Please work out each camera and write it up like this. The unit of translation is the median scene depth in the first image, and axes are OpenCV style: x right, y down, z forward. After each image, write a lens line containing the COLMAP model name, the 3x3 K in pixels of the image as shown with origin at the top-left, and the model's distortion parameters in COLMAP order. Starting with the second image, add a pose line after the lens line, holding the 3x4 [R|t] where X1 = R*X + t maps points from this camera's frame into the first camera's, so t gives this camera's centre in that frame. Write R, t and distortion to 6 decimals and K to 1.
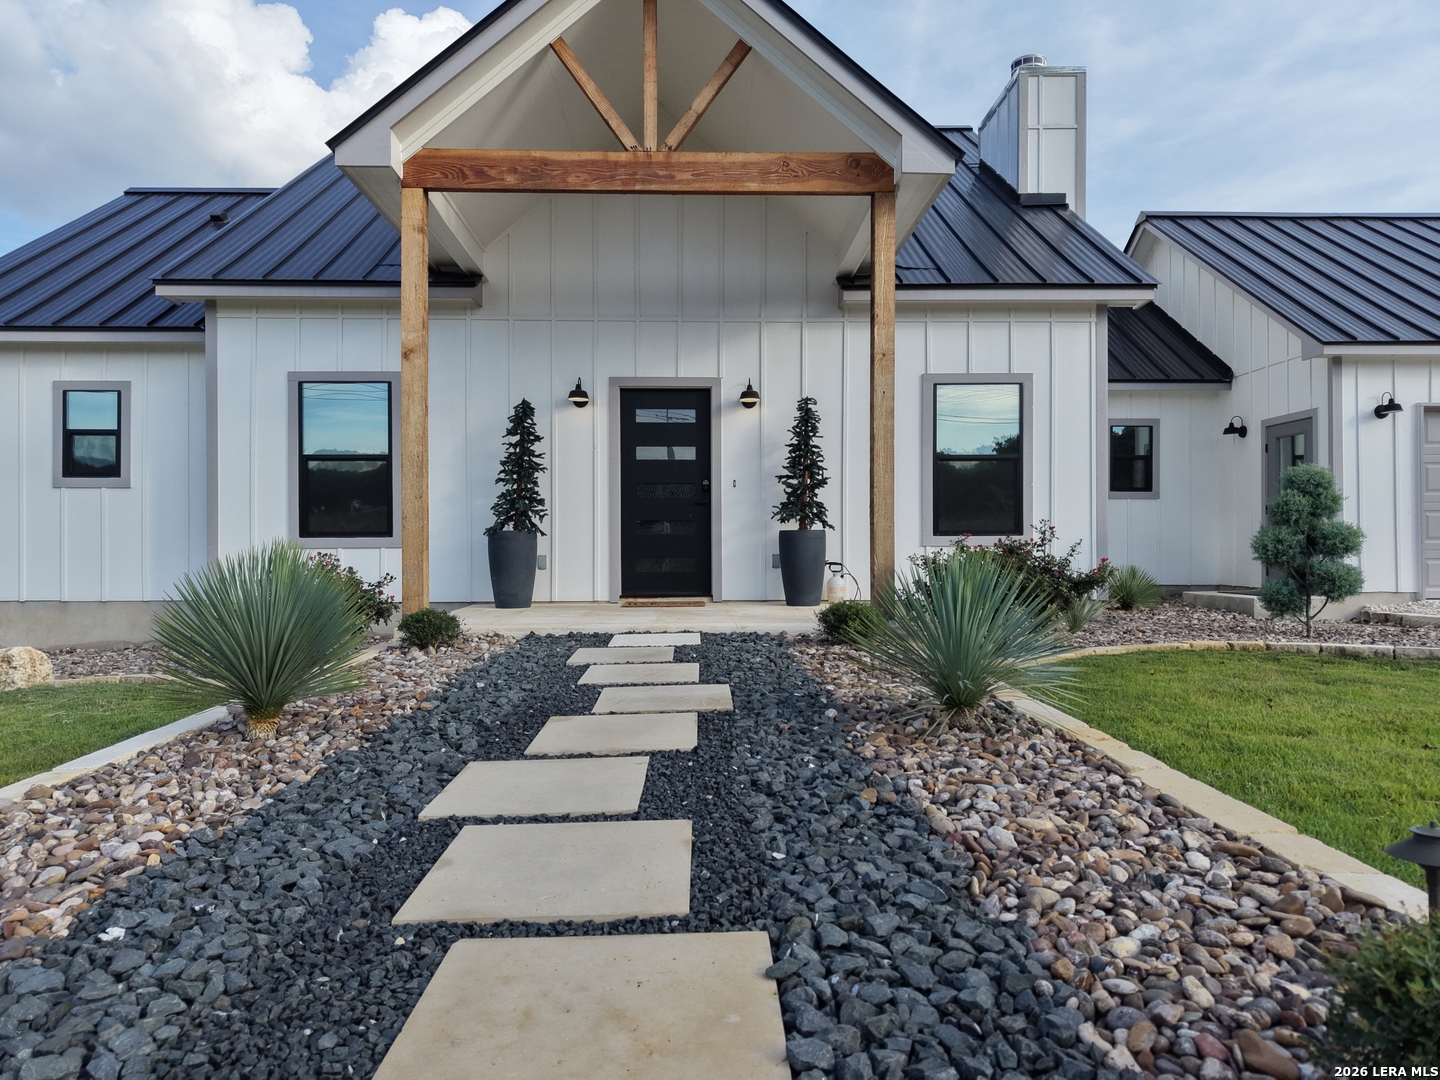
lens RADIAL K [[927.7, 0, 728.1], [0, 927.7, 538.9], [0, 0, 1]] dist [0.053352, -0.049441]
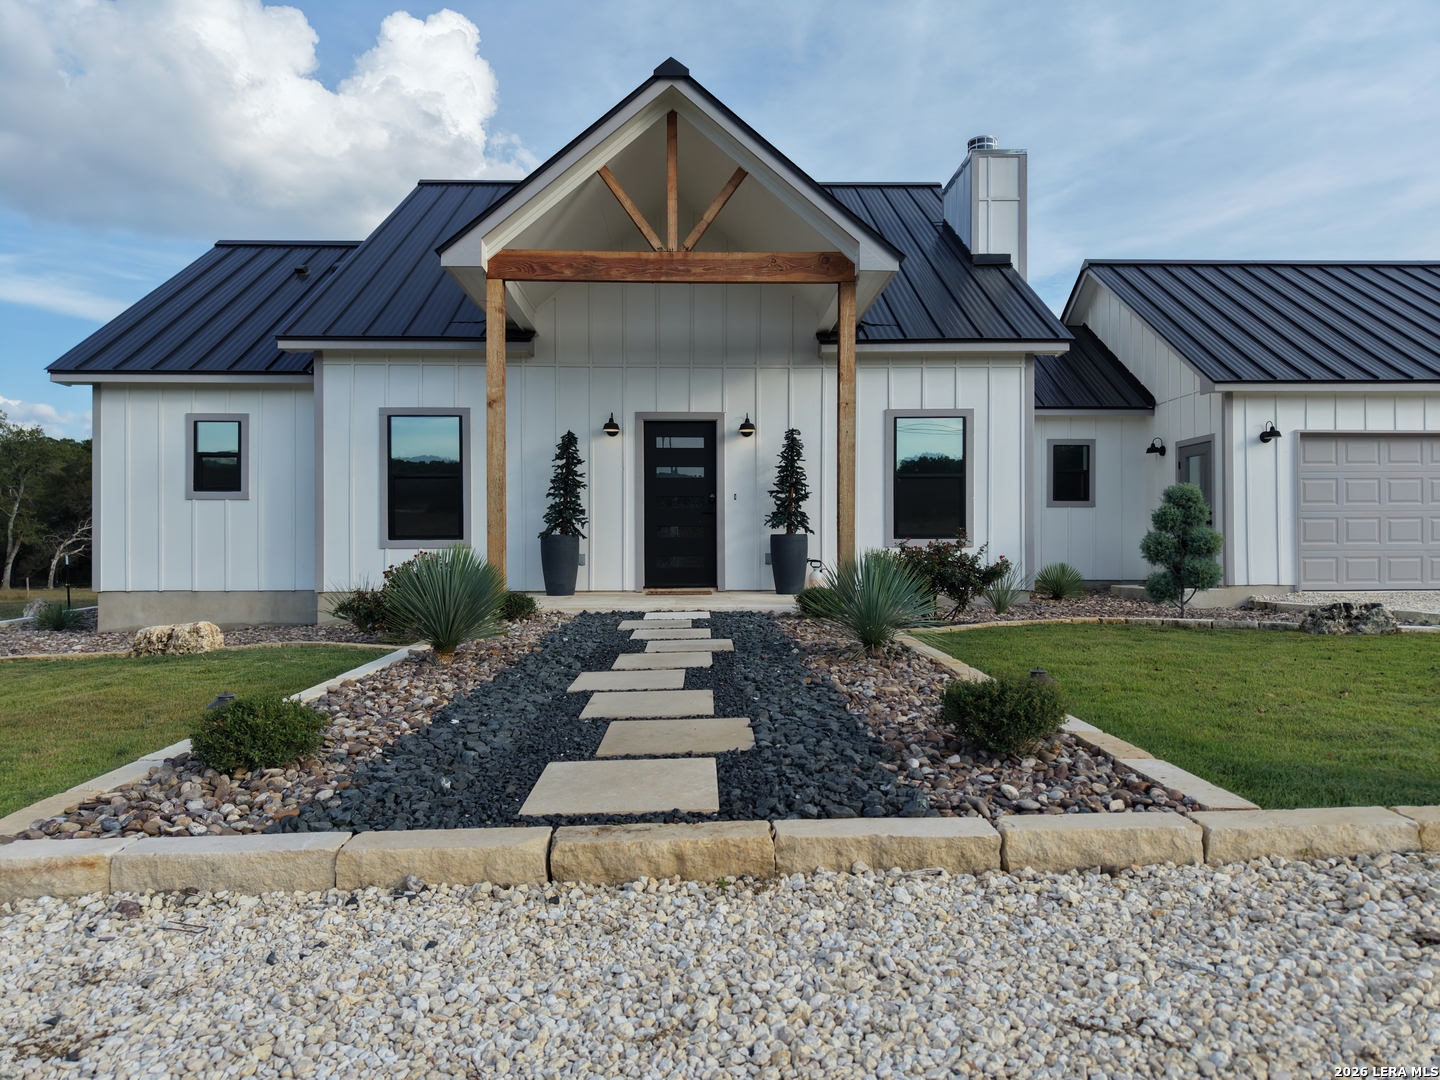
lens RADIAL K [[927.7, 0, 728.1], [0, 927.7, 538.9], [0, 0, 1]] dist [0.053352, -0.049441]
pose [[0.999999, 0.000722, -0.000882, -0.001558], [-0.000723, 0.999999, -0.000708, -0.002166], [0.000881, 0.000709, 0.999999, -0.260917]]
